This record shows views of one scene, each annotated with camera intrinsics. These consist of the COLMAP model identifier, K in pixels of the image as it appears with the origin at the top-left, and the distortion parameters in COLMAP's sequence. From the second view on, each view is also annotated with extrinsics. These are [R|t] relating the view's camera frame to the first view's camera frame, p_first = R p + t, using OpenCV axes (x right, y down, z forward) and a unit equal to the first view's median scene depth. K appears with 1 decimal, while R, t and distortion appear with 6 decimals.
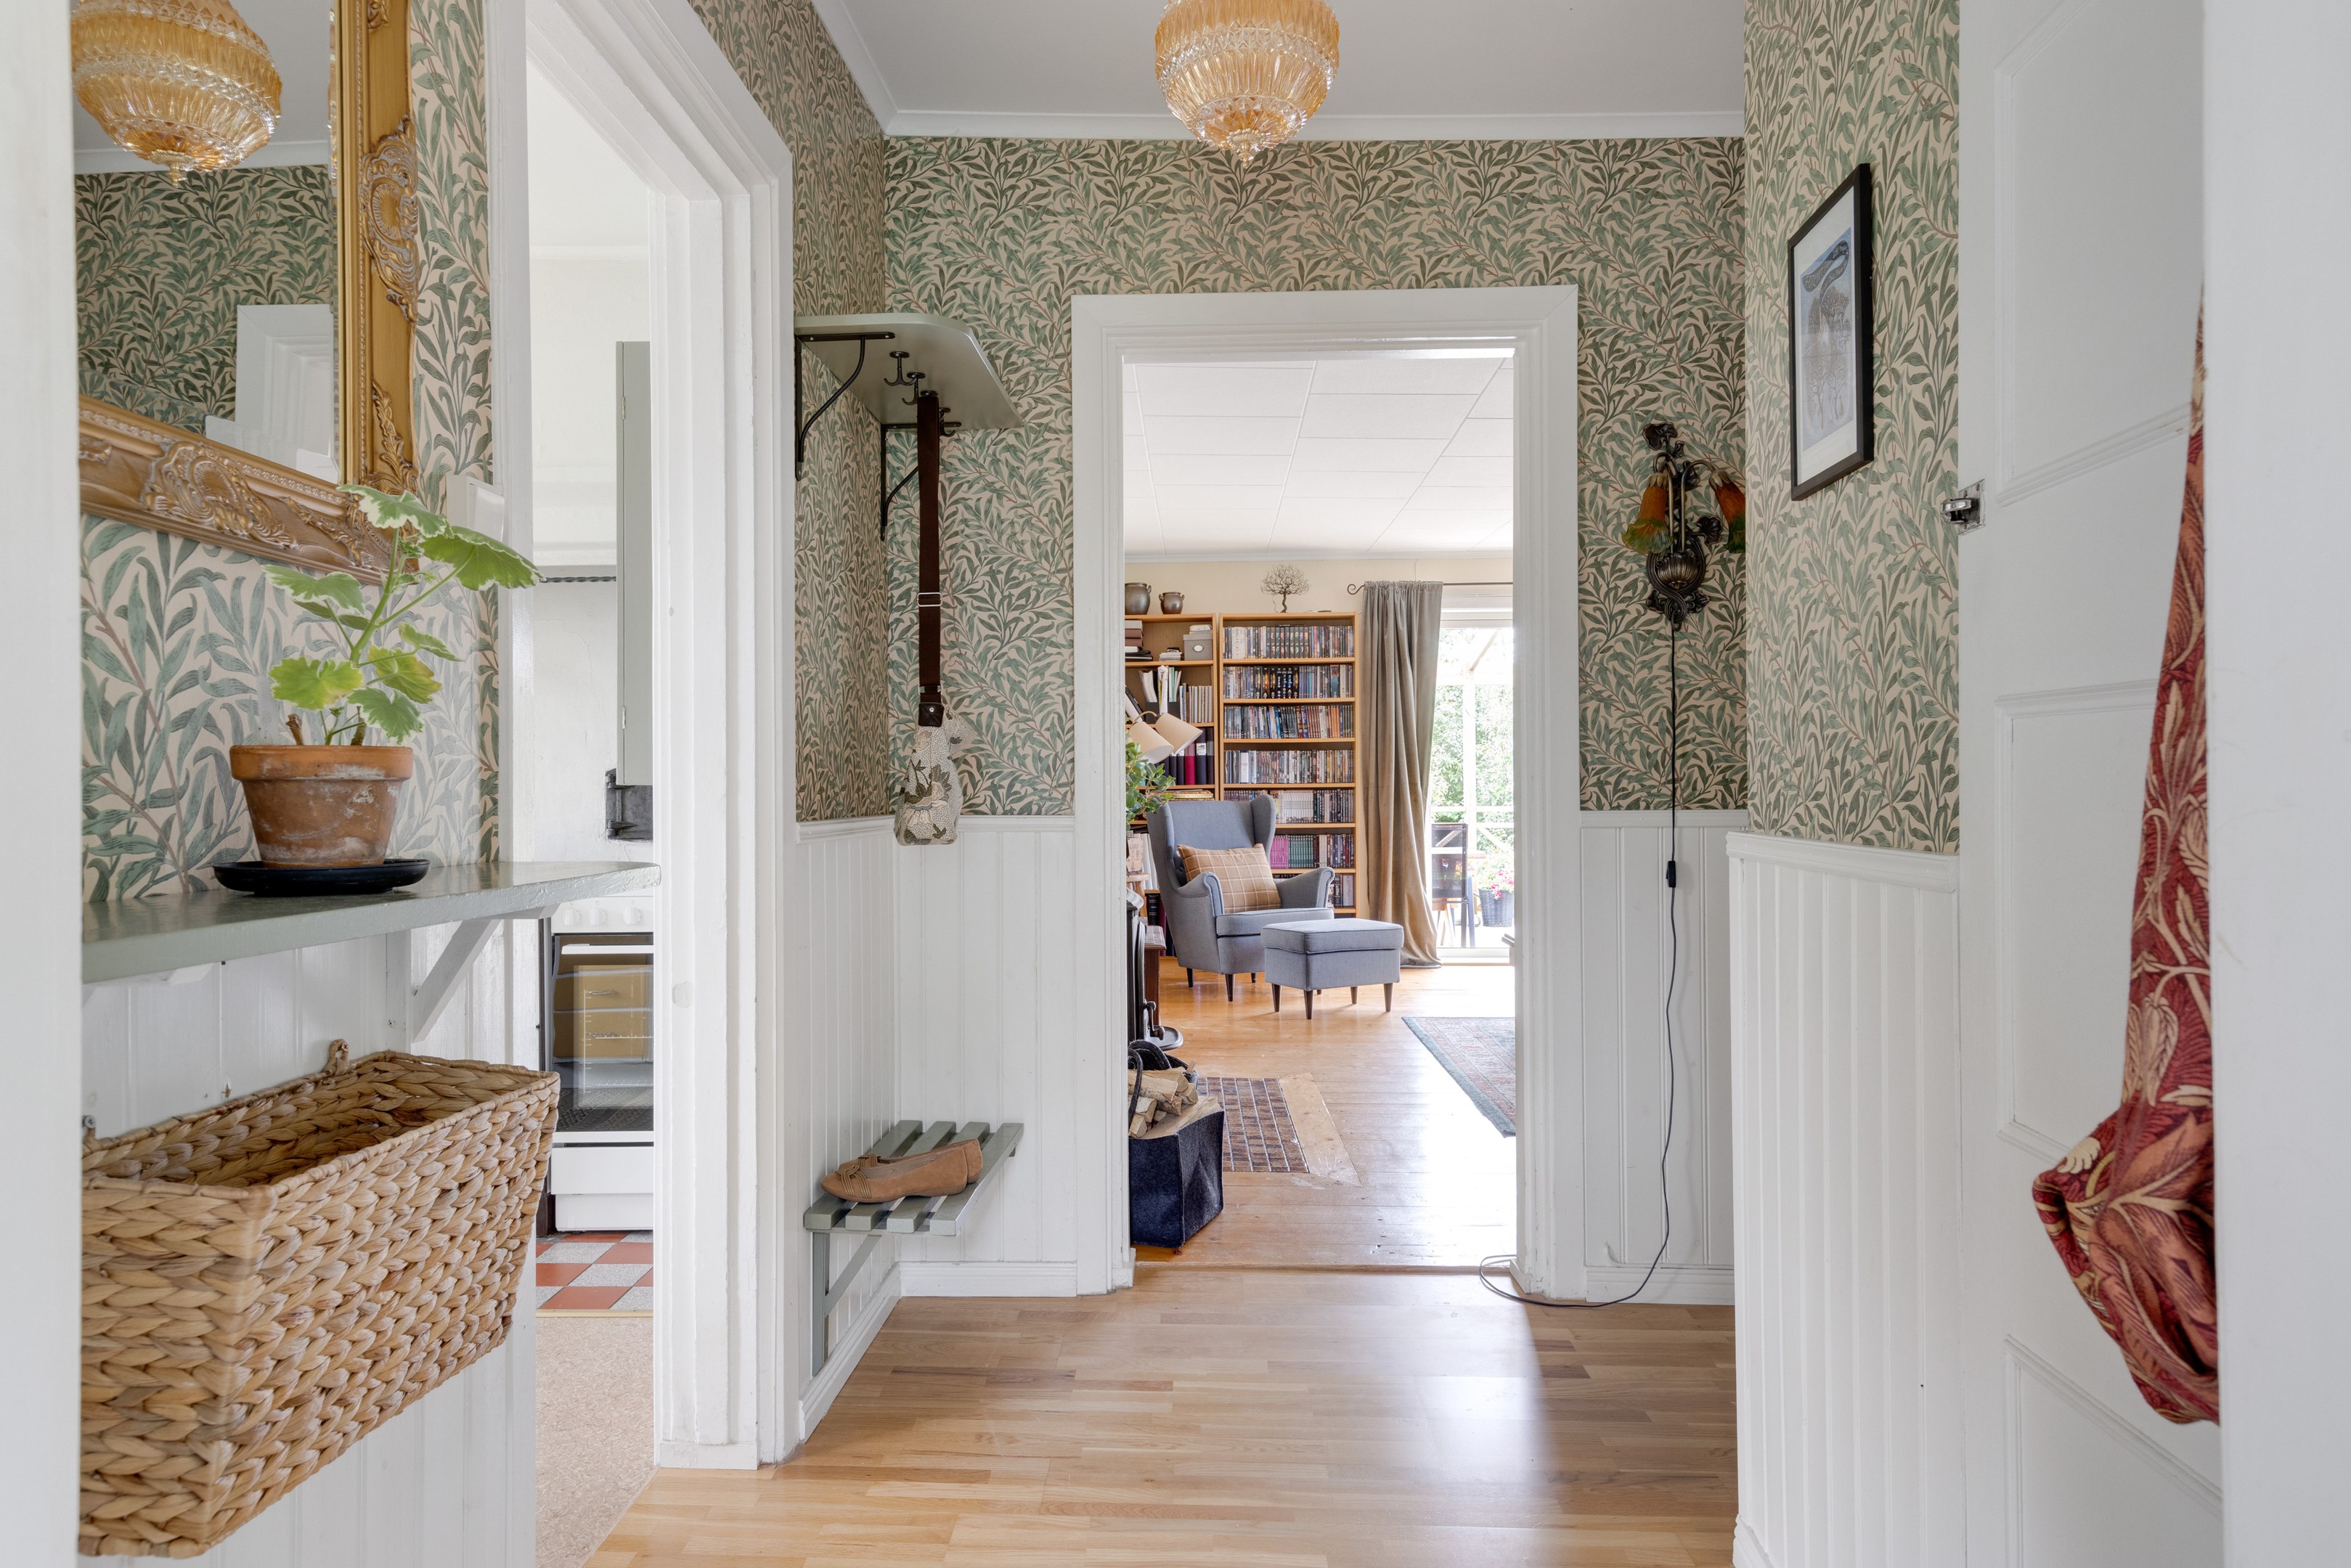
lens RADIAL K [[1539.6, 0, 1163.3], [0, 1539.6, 777.9], [0, 0, 1]] dist [-0.000559, 0.000008]
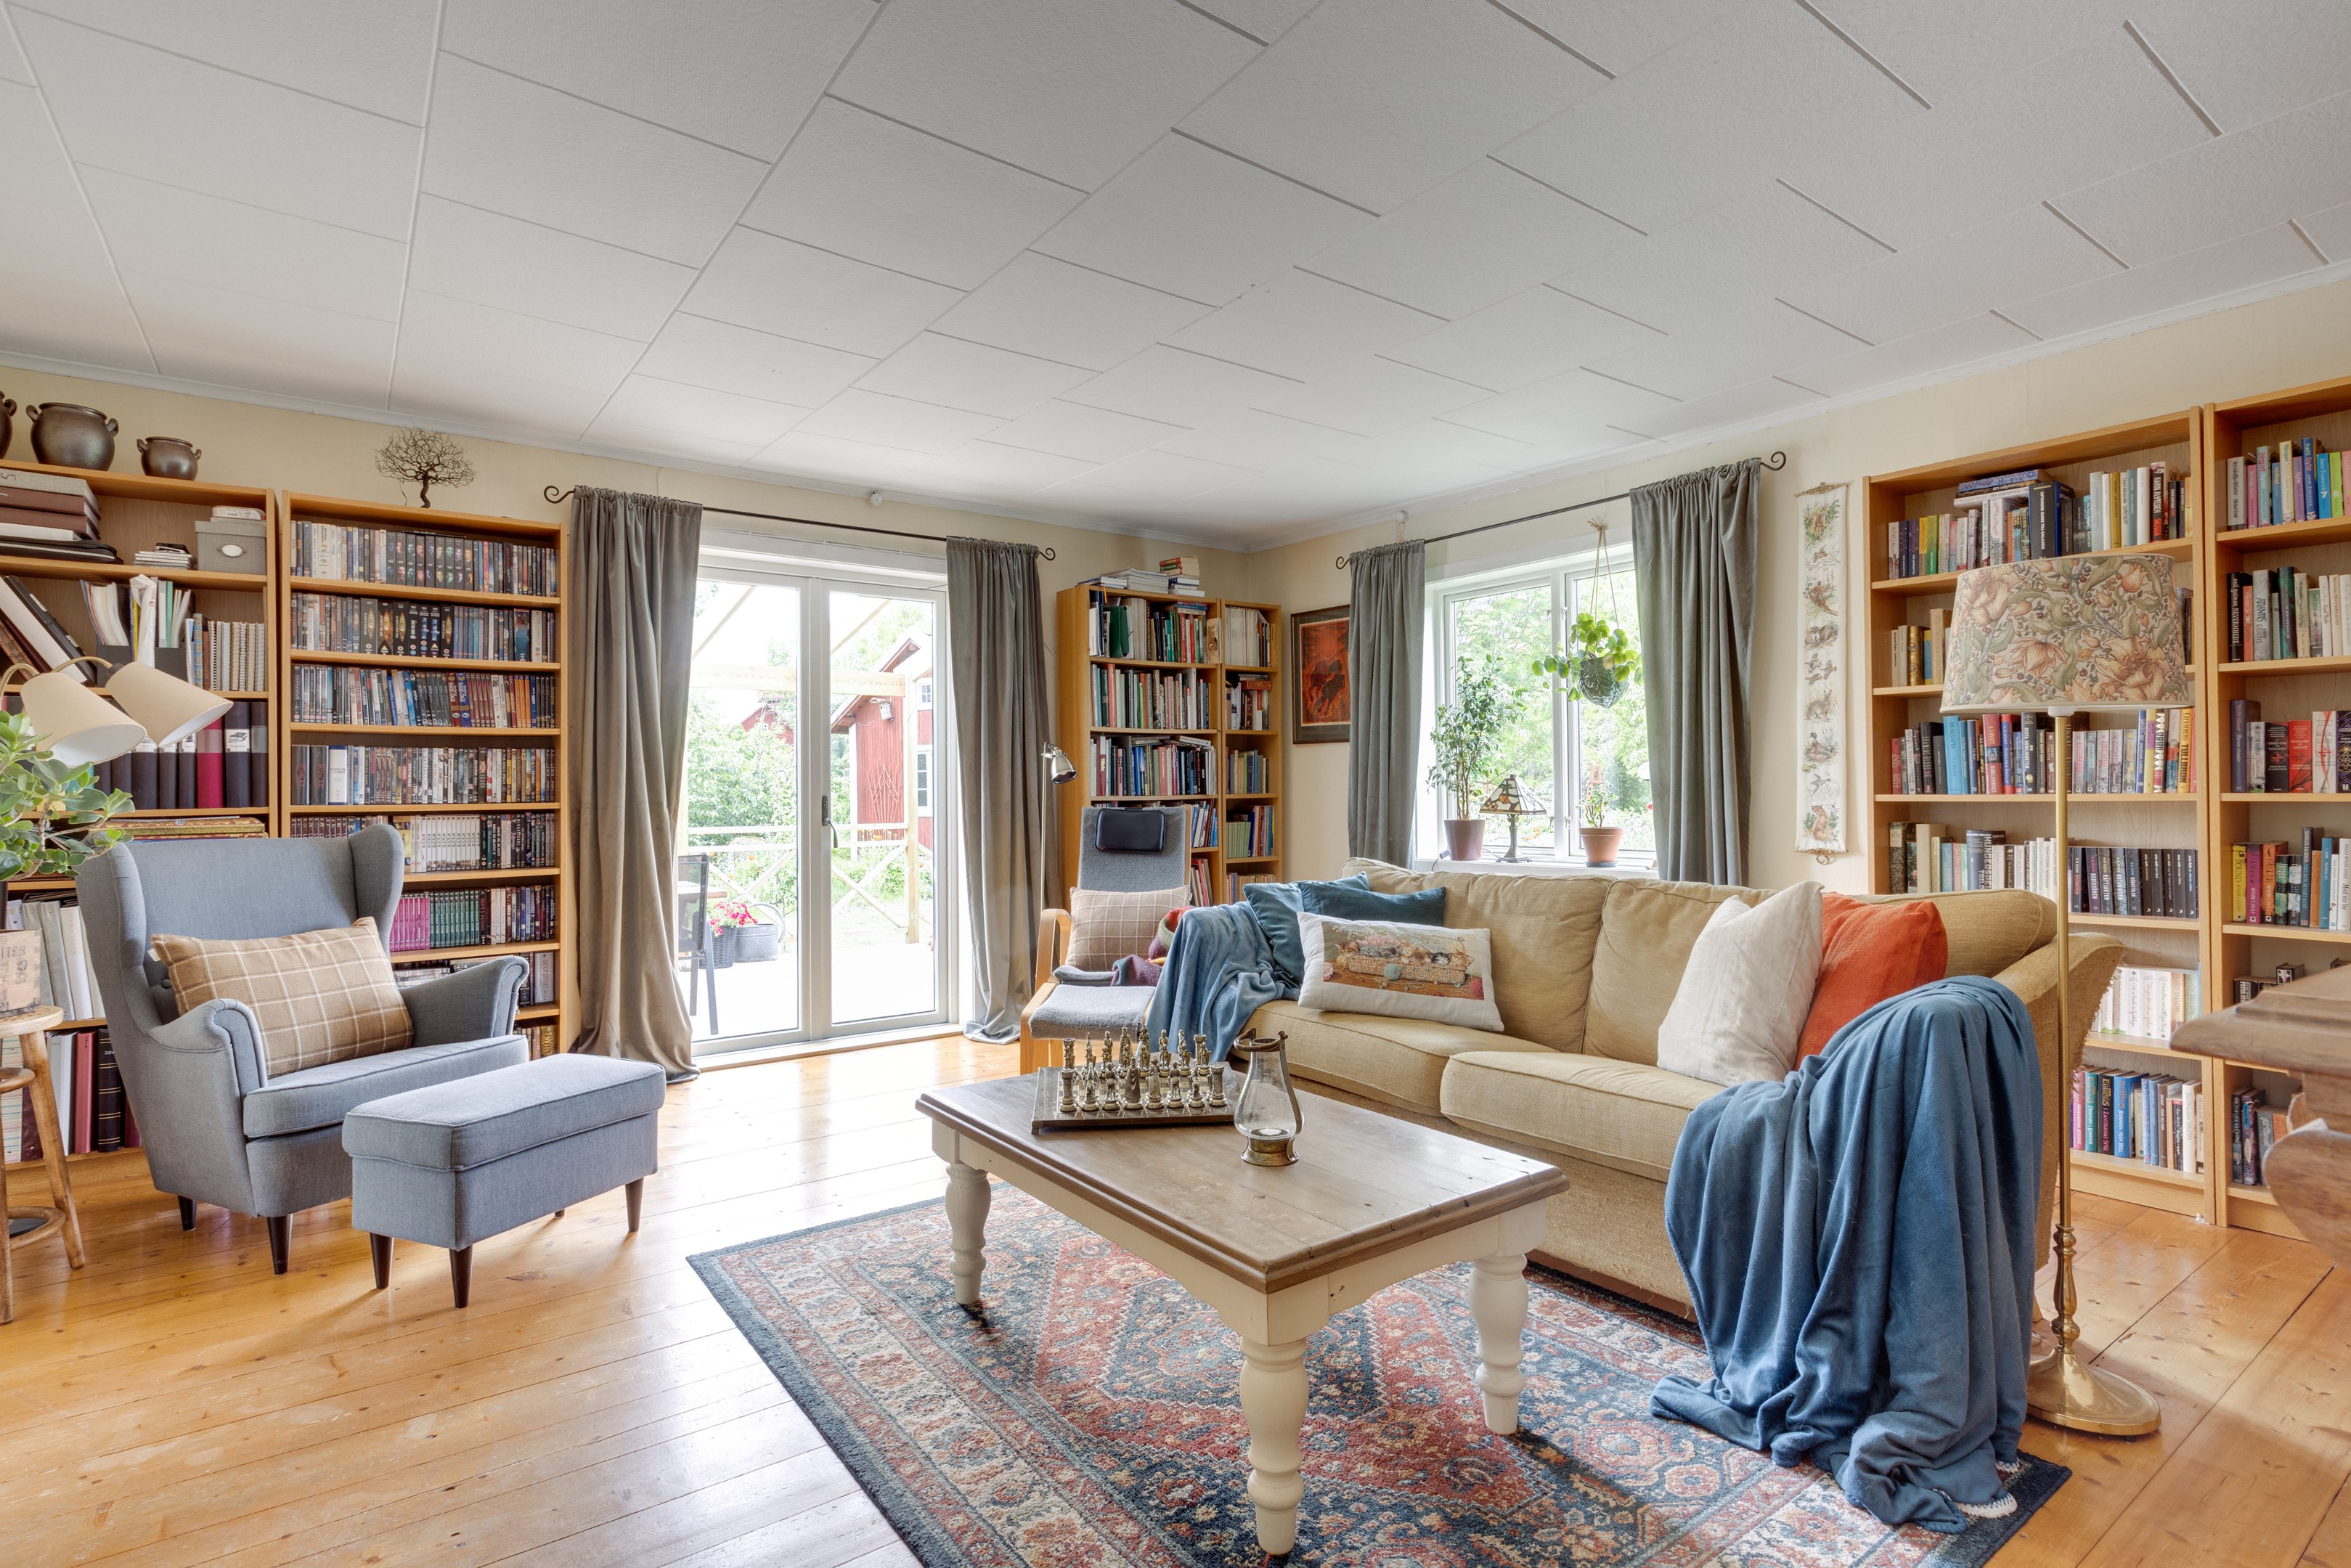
lens RADIAL K [[1156.1, 0, 1151.9], [0, 1156.1, 787.0], [0, 0, 1]] dist [0.009569, 0.000443]
pose [[0.806541, 0.006004, 0.591147, 0.041623], [-0.004217, 0.999981, -0.004404, -0.001988], [-0.591163, 0.001059, 0.806552, 0.485215]]
